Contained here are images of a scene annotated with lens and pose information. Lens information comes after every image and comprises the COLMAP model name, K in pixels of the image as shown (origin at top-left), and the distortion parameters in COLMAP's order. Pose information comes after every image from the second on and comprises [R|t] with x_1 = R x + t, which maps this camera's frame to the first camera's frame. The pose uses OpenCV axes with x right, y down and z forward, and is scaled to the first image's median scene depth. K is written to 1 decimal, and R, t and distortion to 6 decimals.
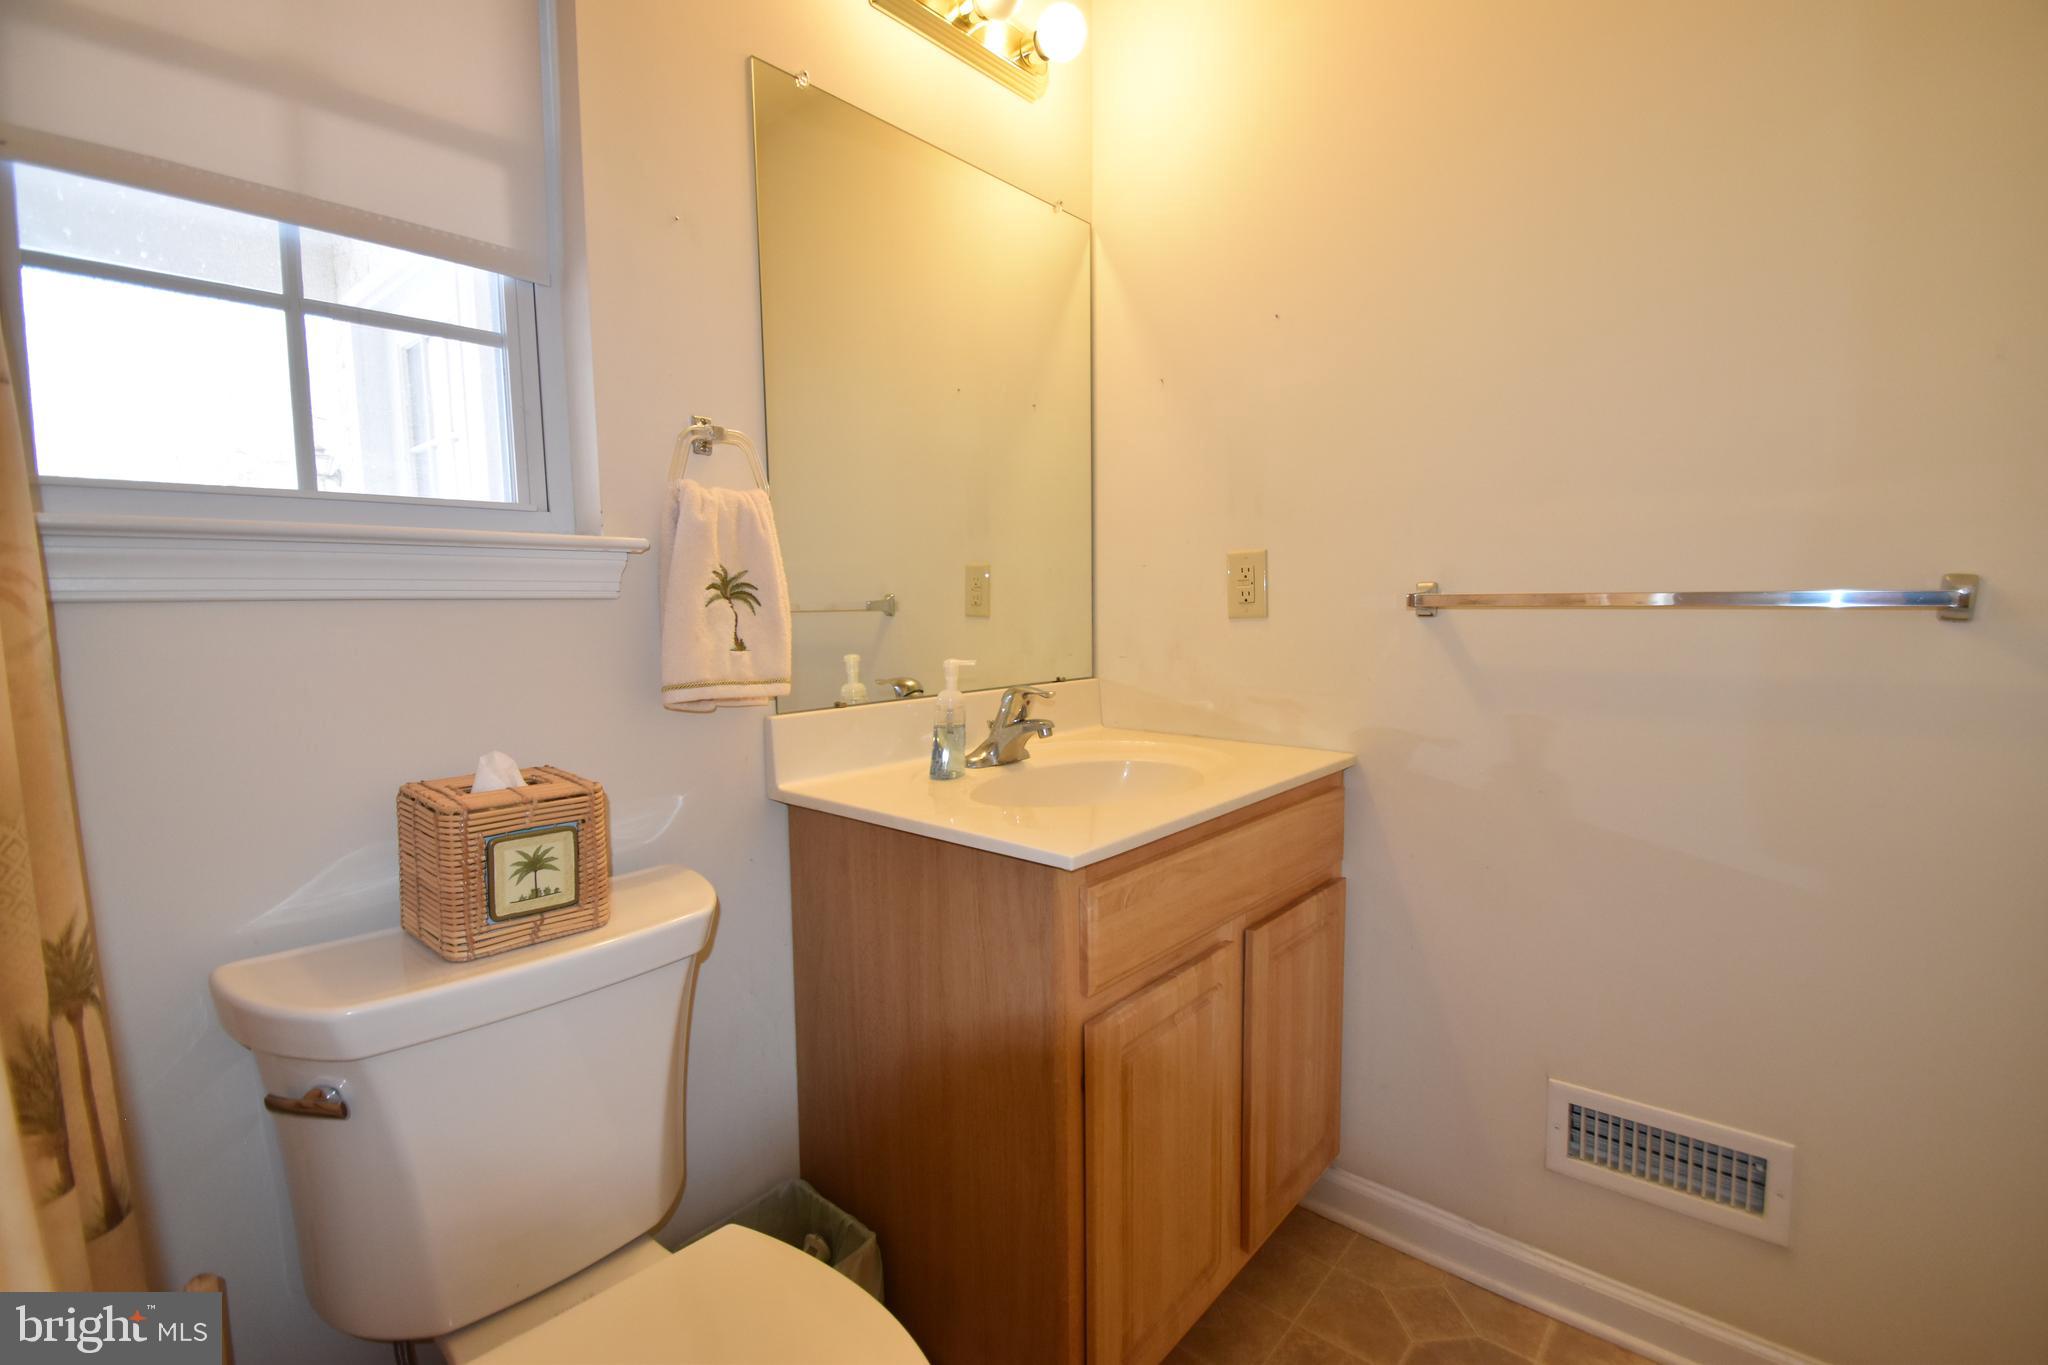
lens RADIAL K [[897.8, 0, 1022.4], [0, 897.8, 675.7], [0, 0, 1]] dist [-0.002843, -0.000198]
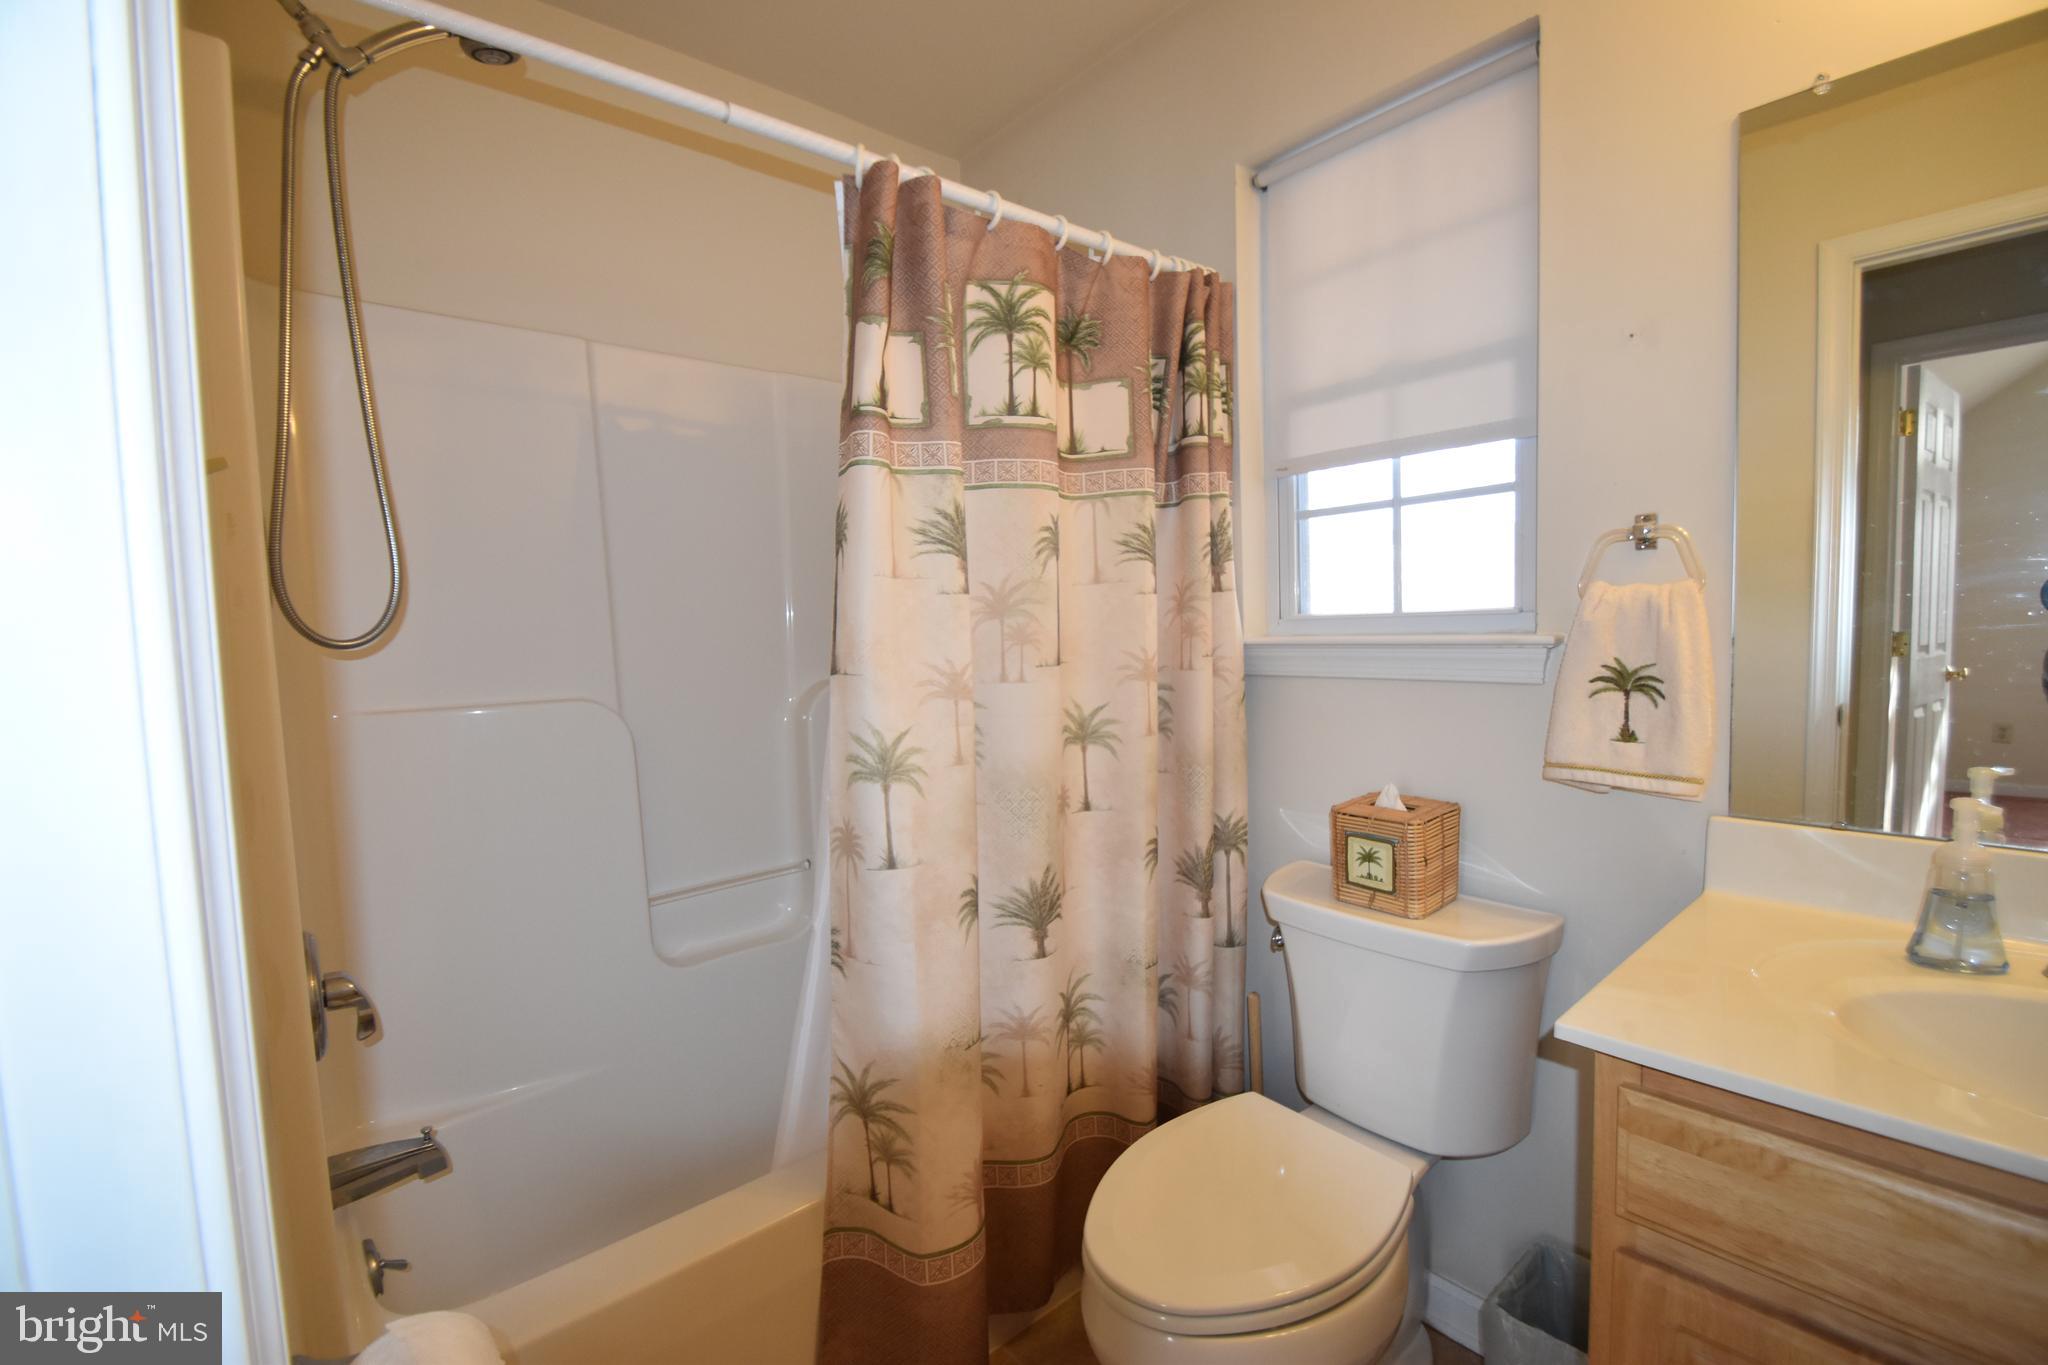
lens RADIAL K [[897.8, 0, 1021.0], [0, 897.8, 688.1], [0, 0, 1]] dist [-0.002843, -0.000198]
pose [[-0.133524, 0.076382, -0.988098, 0.829648], [-0.052673, 0.995069, 0.084039, -0.144240], [0.989645, 0.063267, -0.128843, 0.447947]]
